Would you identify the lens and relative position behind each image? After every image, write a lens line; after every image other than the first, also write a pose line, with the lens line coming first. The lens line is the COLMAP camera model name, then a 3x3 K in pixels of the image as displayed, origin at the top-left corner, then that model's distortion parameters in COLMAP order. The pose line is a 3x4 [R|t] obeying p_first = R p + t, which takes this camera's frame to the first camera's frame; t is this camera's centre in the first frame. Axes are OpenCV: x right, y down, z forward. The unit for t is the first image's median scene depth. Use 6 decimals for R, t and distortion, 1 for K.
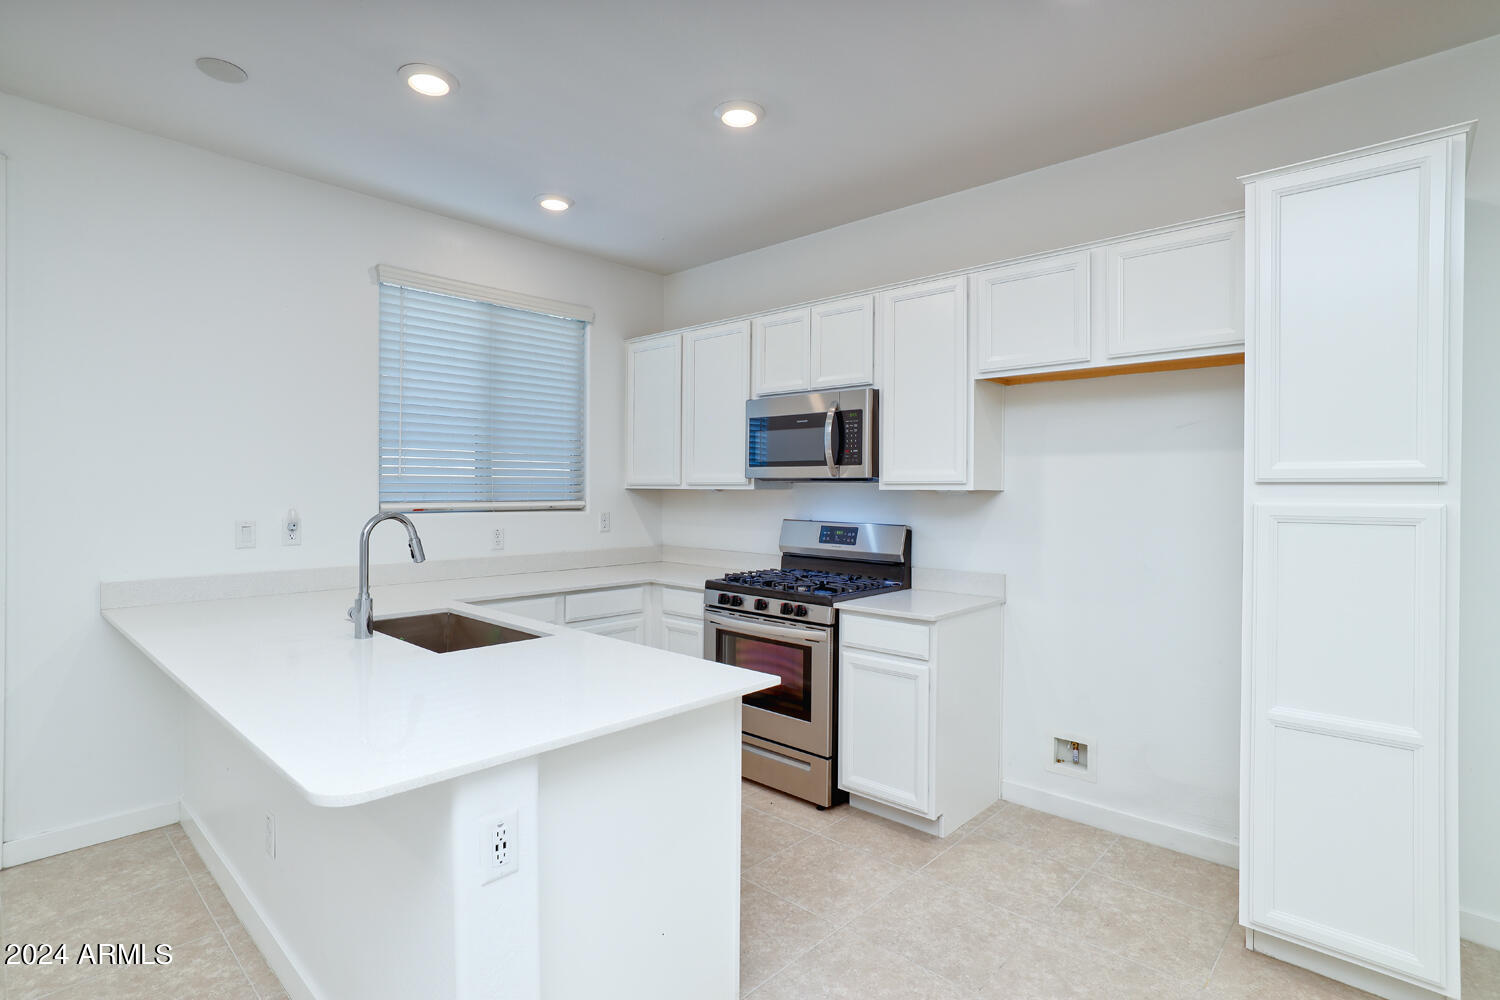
lens RADIAL K [[743.9, 0, 738.1], [0, 743.9, 485.1], [0, 0, 1]] dist [-0.014653, 0.000259]
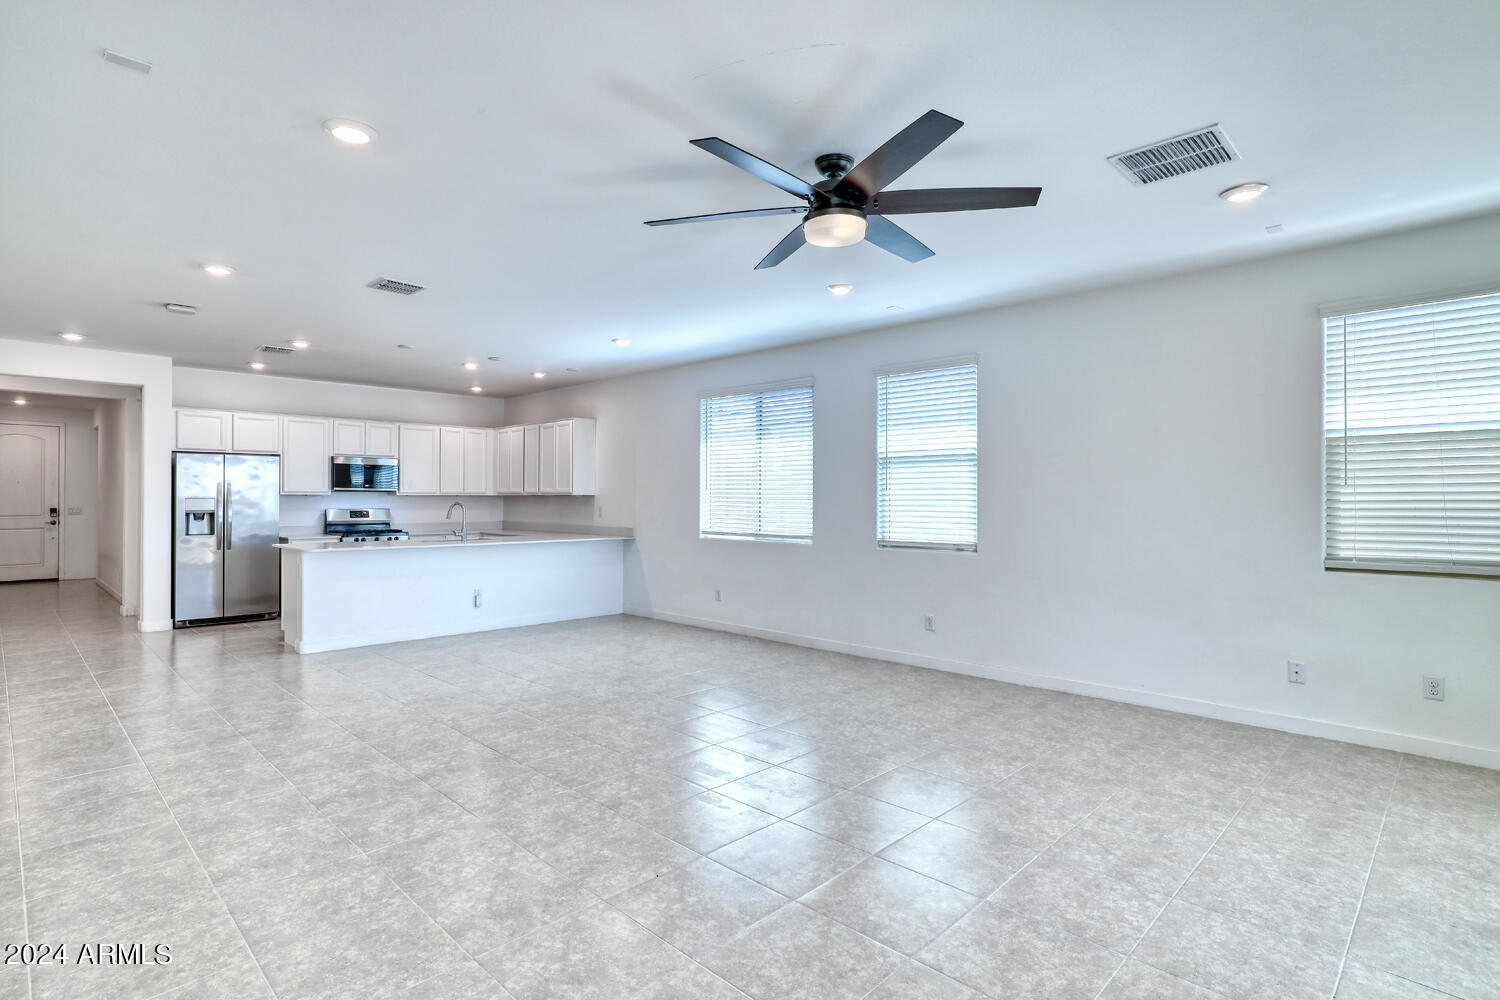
lens RADIAL K [[743.9, 0, 757.8], [0, 743.9, 489.1], [0, 0, 1]] dist [-0.014653, 0.000259]
pose [[0.016544, 0.007398, 0.999836, -2.442481], [-0.000162, 0.999973, -0.007397, 0.003088], [-0.999863, -0.000040, 0.016545, -0.368192]]
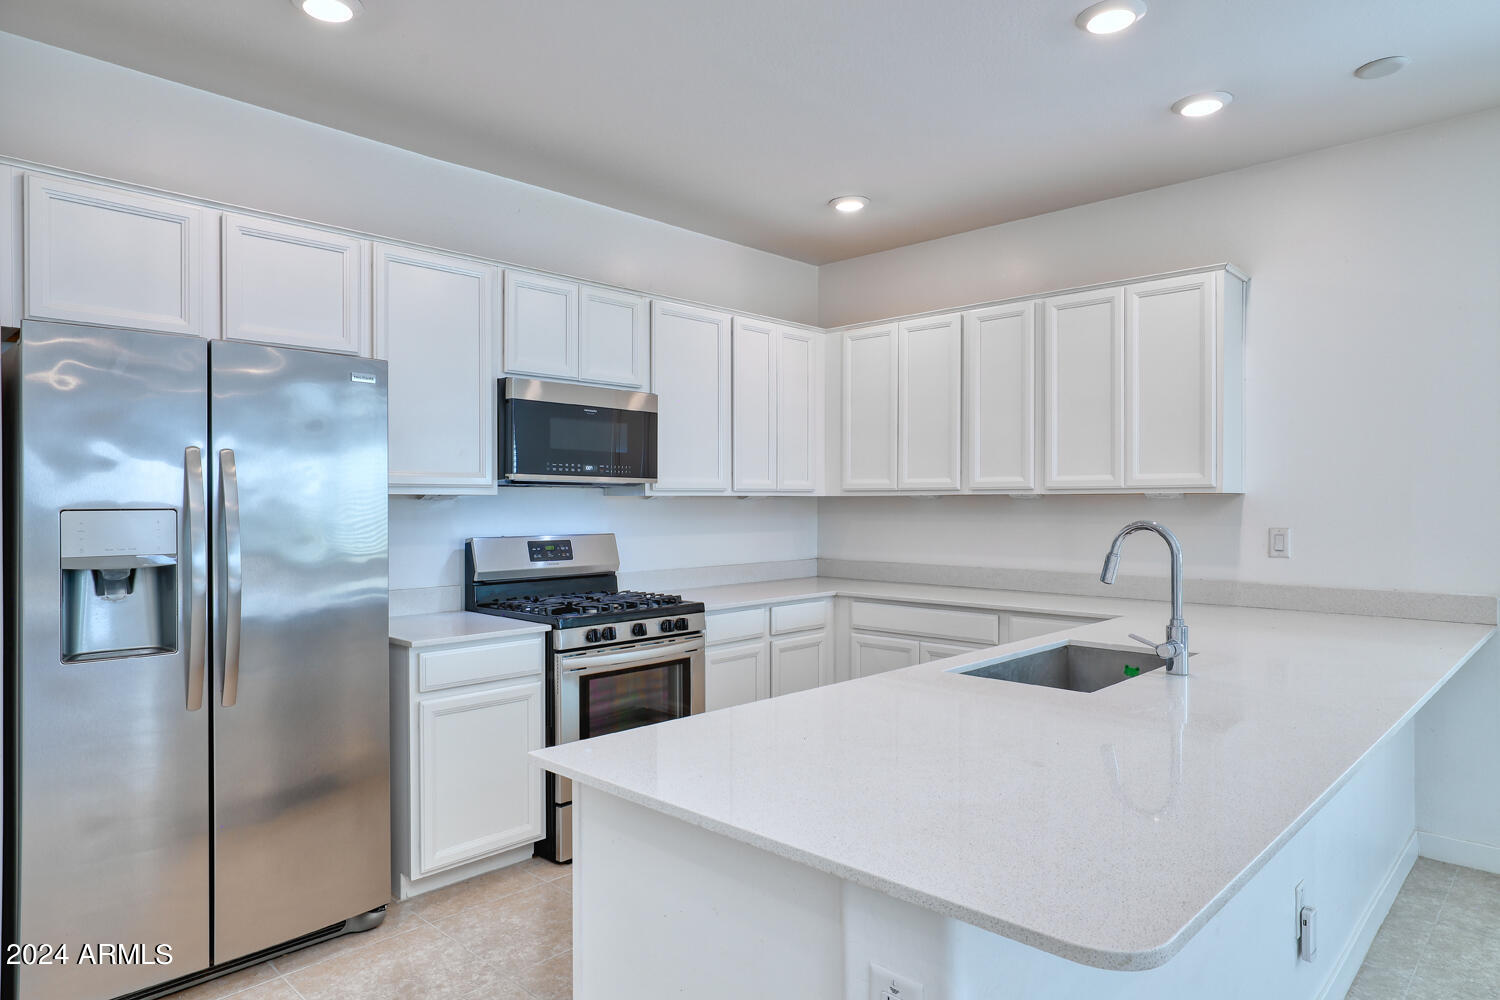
lens RADIAL K [[888.0, 0, 747.3], [0, 888.0, 508.7], [0, 0, 1]] dist [-0.035655, 0.002881]
pose [[0.013598, -0.013010, 0.999823, -0.955183], [0.002722, 0.999912, 0.012974, 0.007217], [-0.999904, 0.002545, 0.013632, 0.819946]]
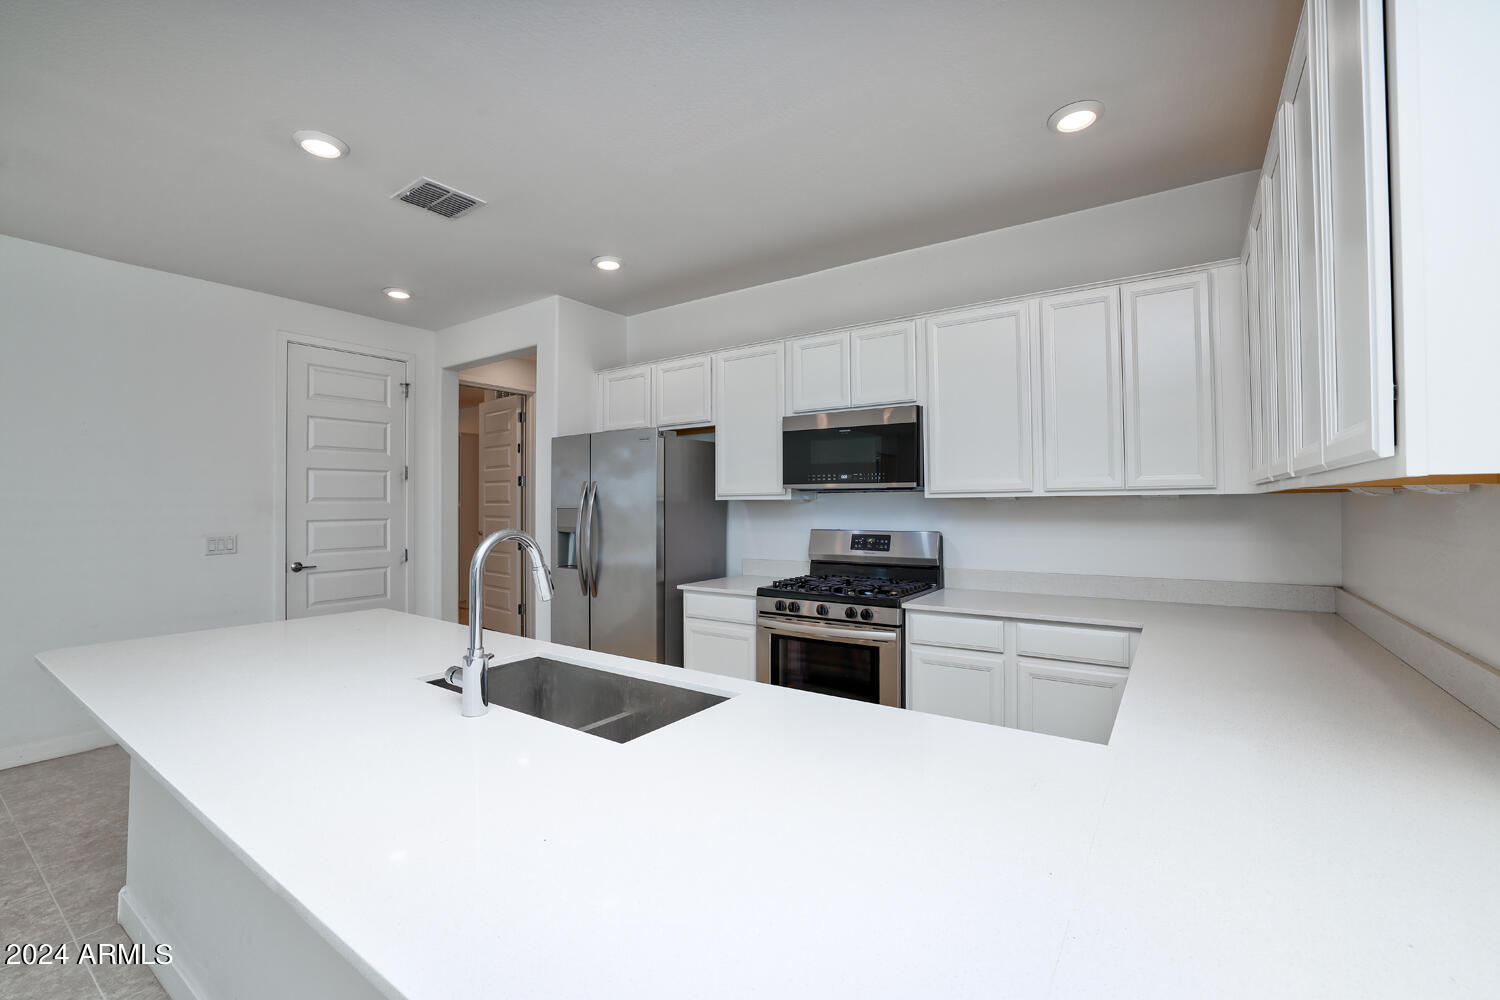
lens RADIAL K [[635.7, 0, 754.6], [0, 635.7, 498.4], [0, 0, 1]] dist [-0.027966, 0.003336]
pose [[0.984638, -0.007989, 0.174424, -0.208258], [0.010243, 0.999875, -0.012025, 0.013945], [-0.174306, 0.013627, 0.984597, 0.126161]]
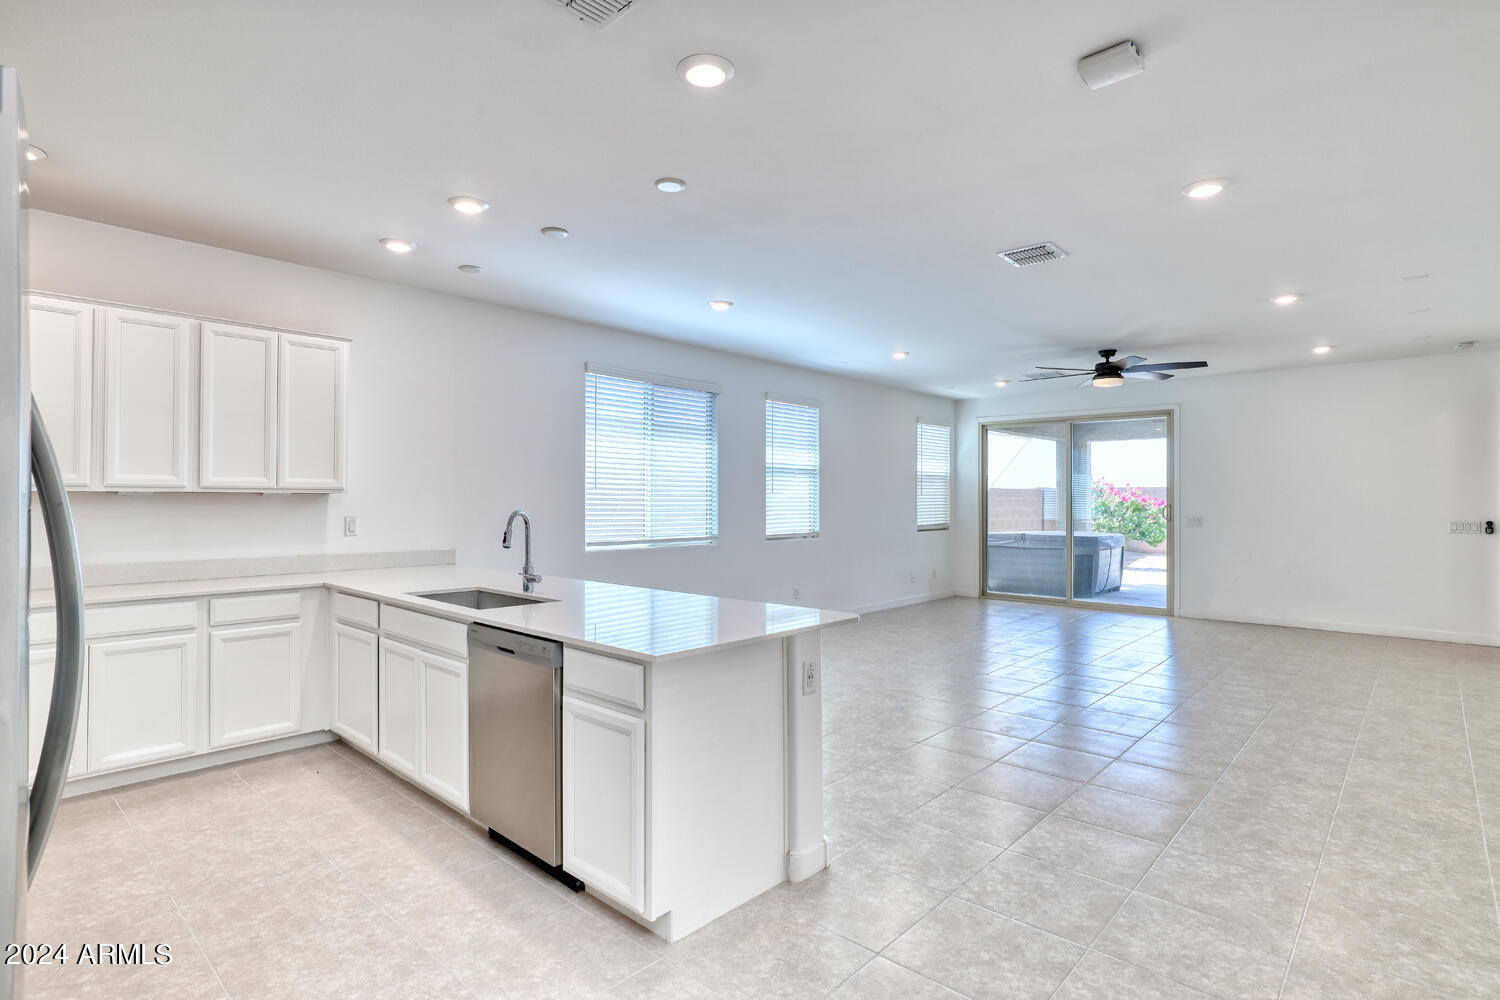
lens RADIAL K [[743.9, 0, 758.3], [0, 743.9, 502.8], [0, 0, 1]] dist [-0.014653, 0.000259]
pose [[-0.999981, -0.005604, 0.002538, -0.638469], [-0.005599, 0.999982, 0.001923, 0.014039], [-0.002549, 0.001909, -0.999995, 1.542128]]
